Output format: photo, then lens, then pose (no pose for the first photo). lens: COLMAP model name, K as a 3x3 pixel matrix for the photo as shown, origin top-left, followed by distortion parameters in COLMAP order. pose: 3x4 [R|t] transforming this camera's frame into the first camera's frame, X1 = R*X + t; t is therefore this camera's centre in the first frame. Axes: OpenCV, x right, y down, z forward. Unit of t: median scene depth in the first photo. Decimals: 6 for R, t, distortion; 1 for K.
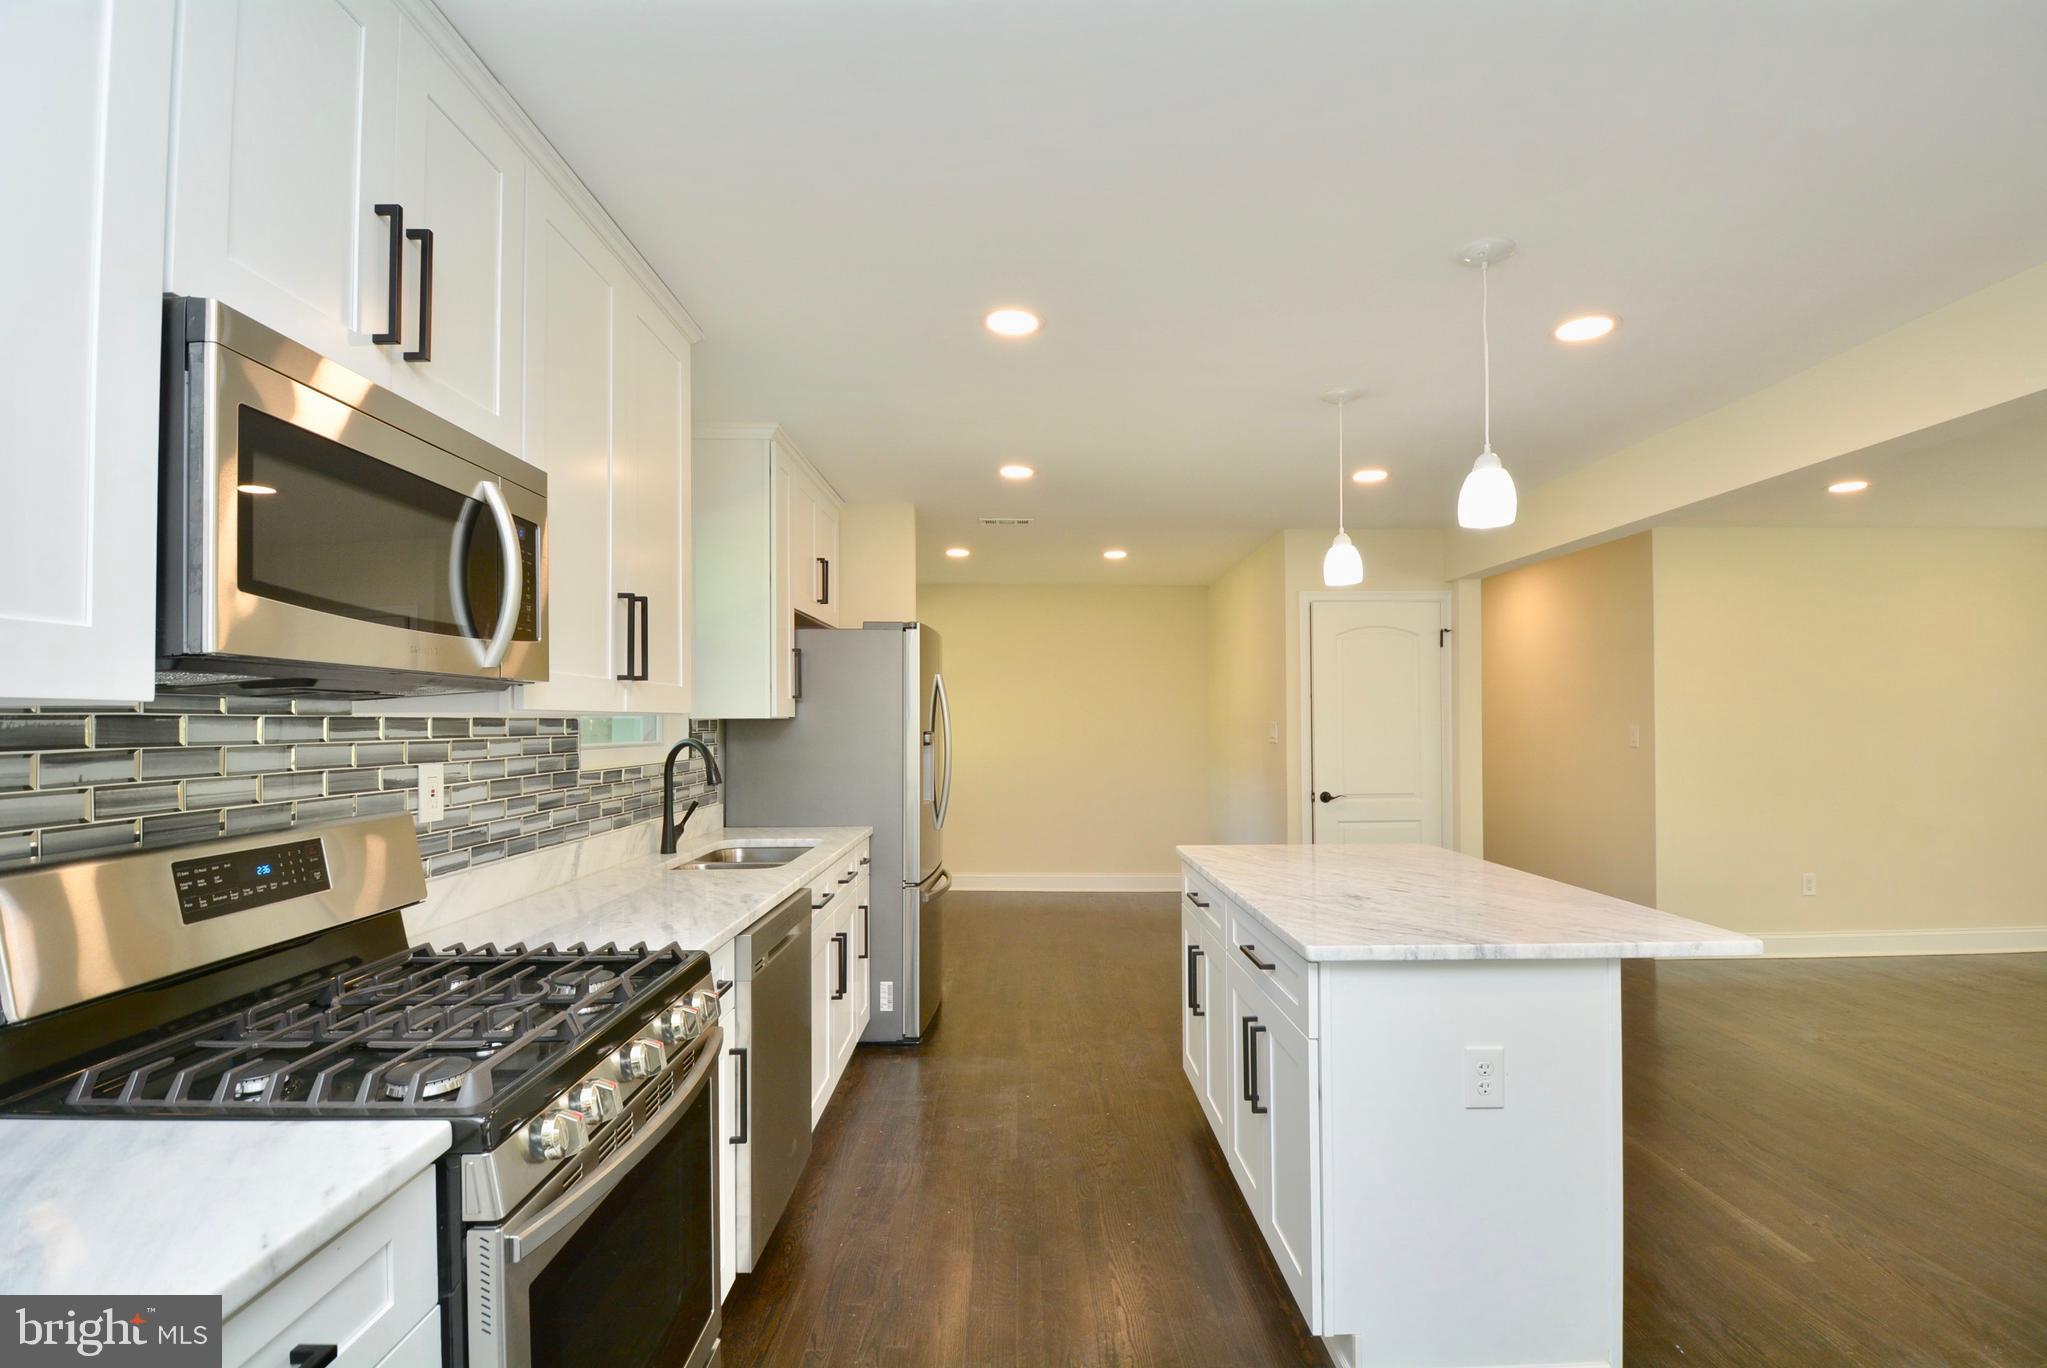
lens RADIAL K [[967.1, 0, 1038.6], [0, 967.1, 707.3], [0, 0, 1]] dist [-0.001034, -0.000206]
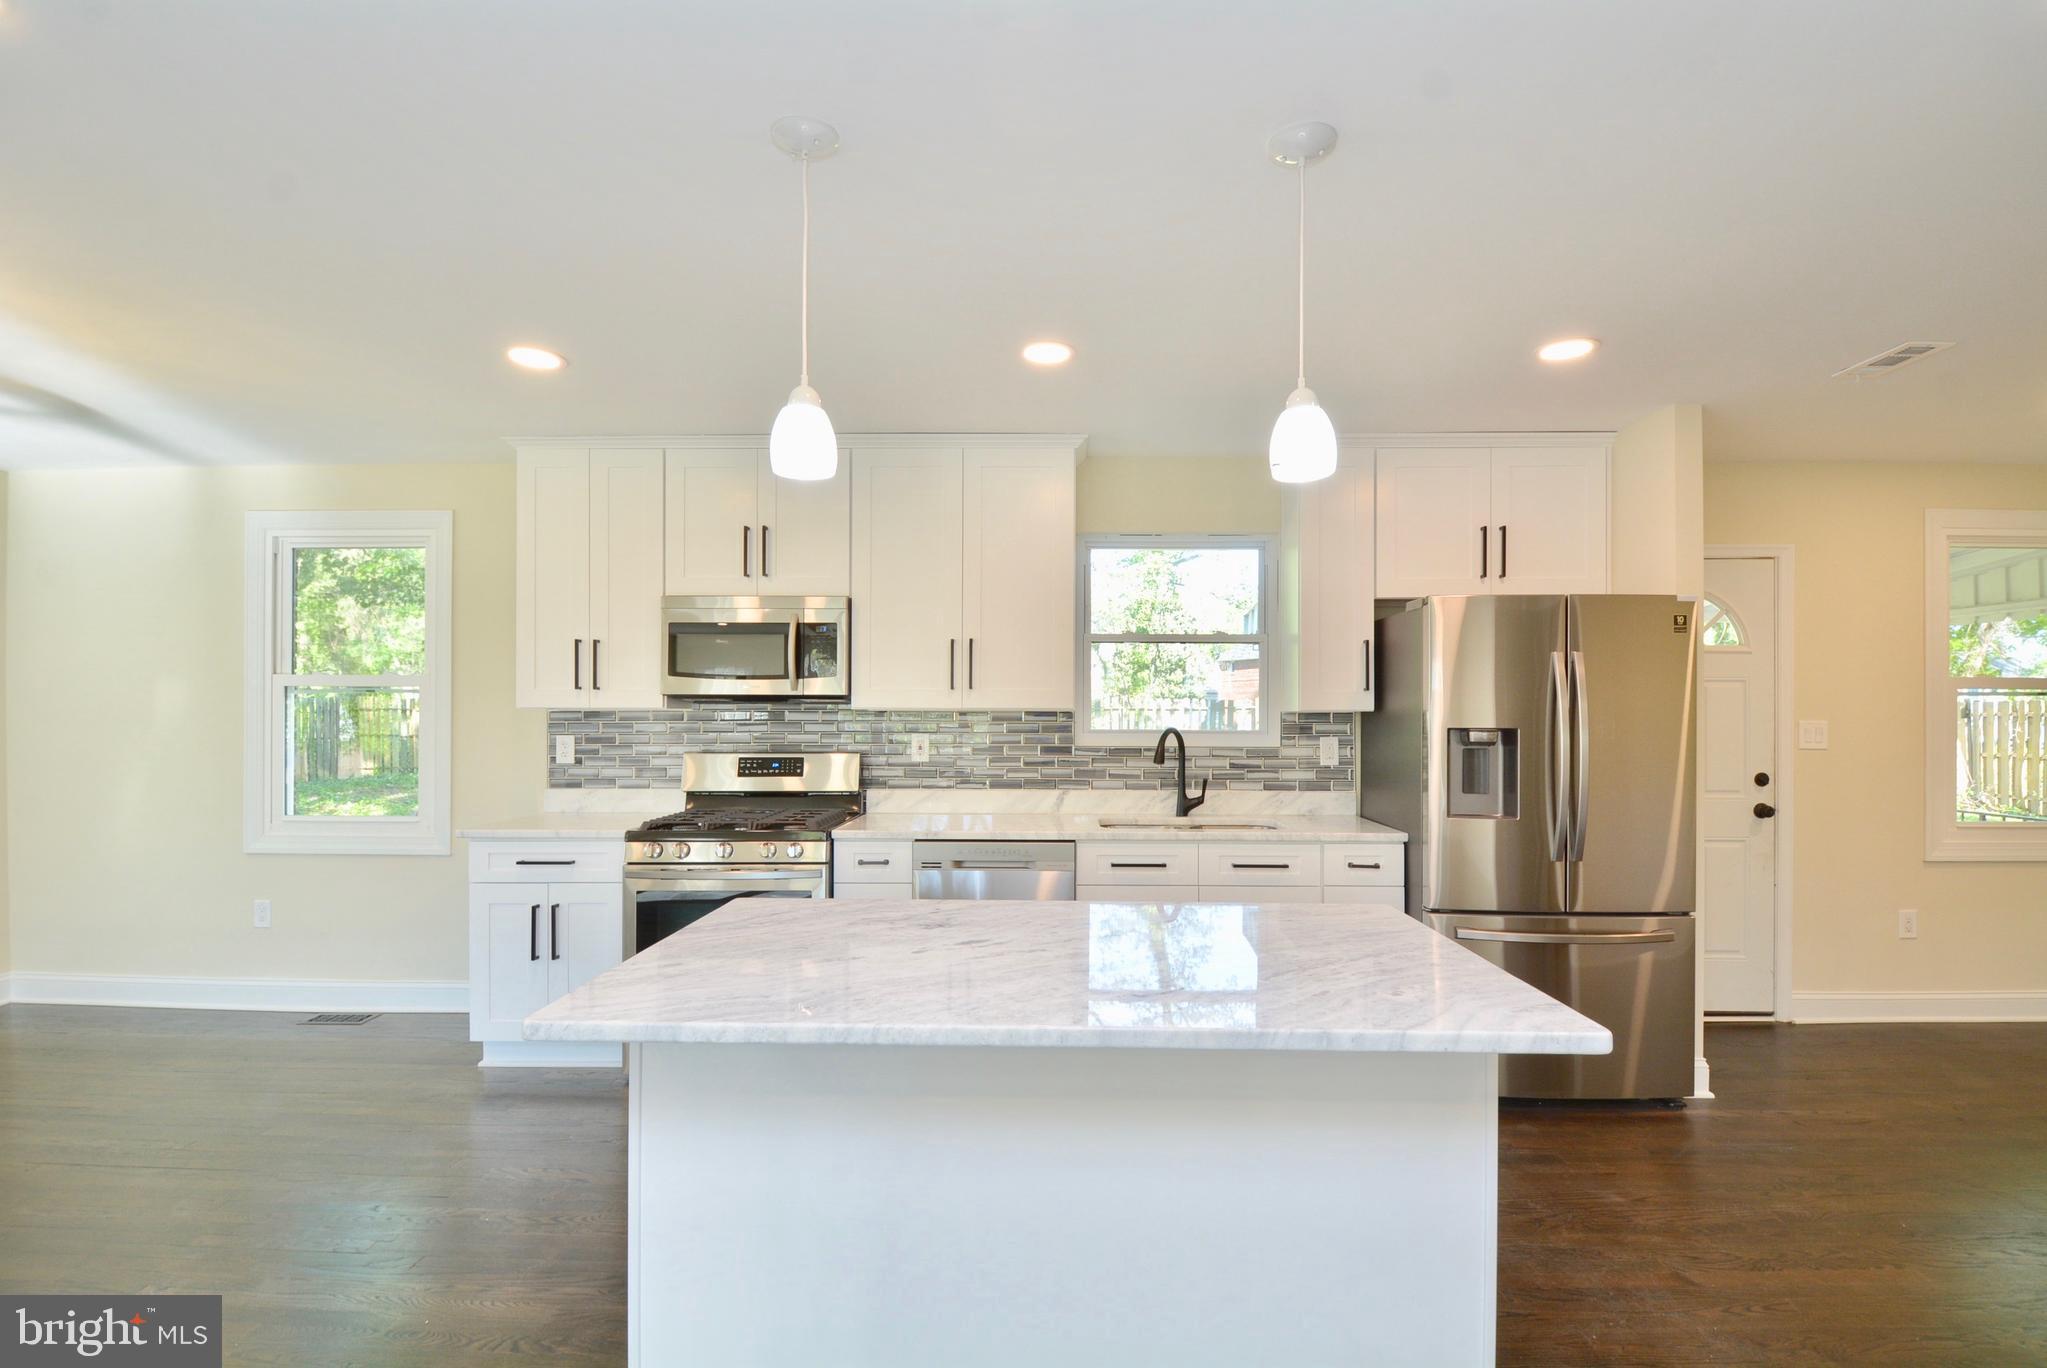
lens RADIAL K [[967.1, 0, 1038.6], [0, 967.1, 707.3], [0, 0, 1]] dist [-0.001034, -0.000206]
pose [[-0.053739, 0.003899, -0.998547, 1.338120], [0.011168, 0.999932, 0.003304, -0.001451], [0.998493, -0.010974, -0.053779, 1.292946]]
